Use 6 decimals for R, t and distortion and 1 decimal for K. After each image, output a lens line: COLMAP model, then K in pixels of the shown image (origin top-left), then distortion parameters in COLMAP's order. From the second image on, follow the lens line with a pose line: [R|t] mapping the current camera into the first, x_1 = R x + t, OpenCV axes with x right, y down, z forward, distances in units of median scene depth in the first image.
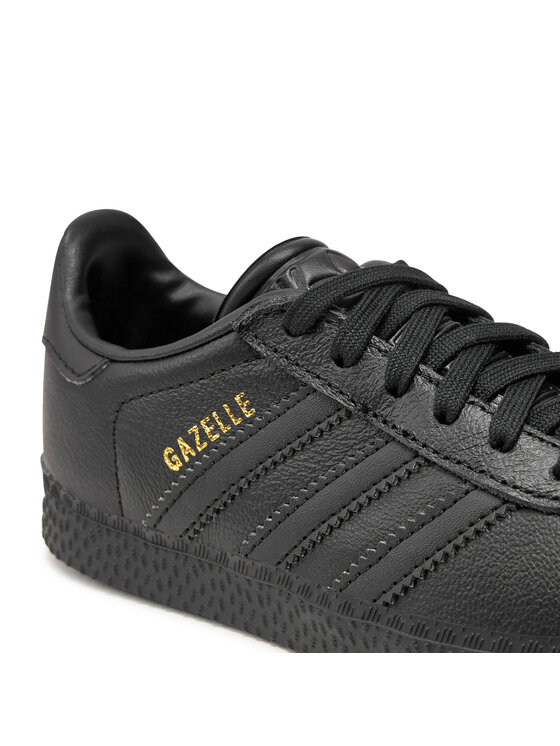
lens RADIAL K [[2047.4, 0, 280.0], [0, 2047.4, 373.0], [0, 0, 1]] dist [-0.076312, -0.429803]
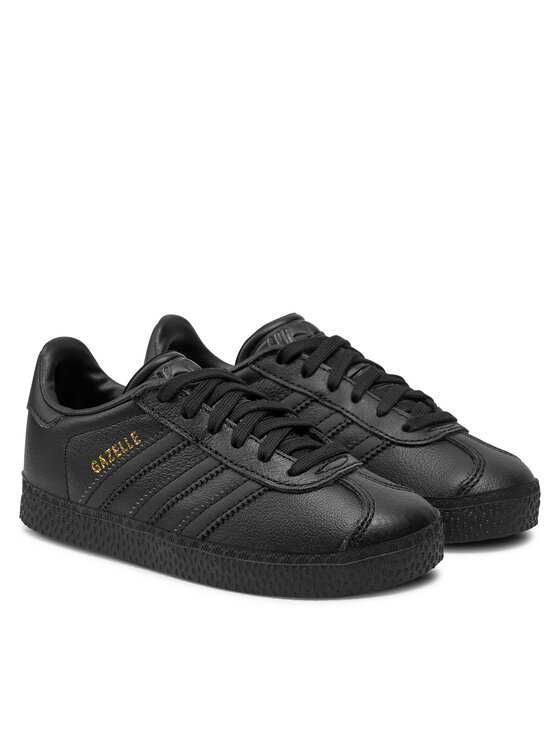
lens RADIAL K [[2185.1, 0, 280.0], [0, 2185.1, 373.0], [0, 0, 1]] dist [0.085886, 0.921953]
pose [[0.998553, 0.047655, 0.024899, 0.064127], [-0.044945, 0.993980, -0.099918, 0.154255], [-0.029511, 0.098654, 0.994684, -1.044035]]
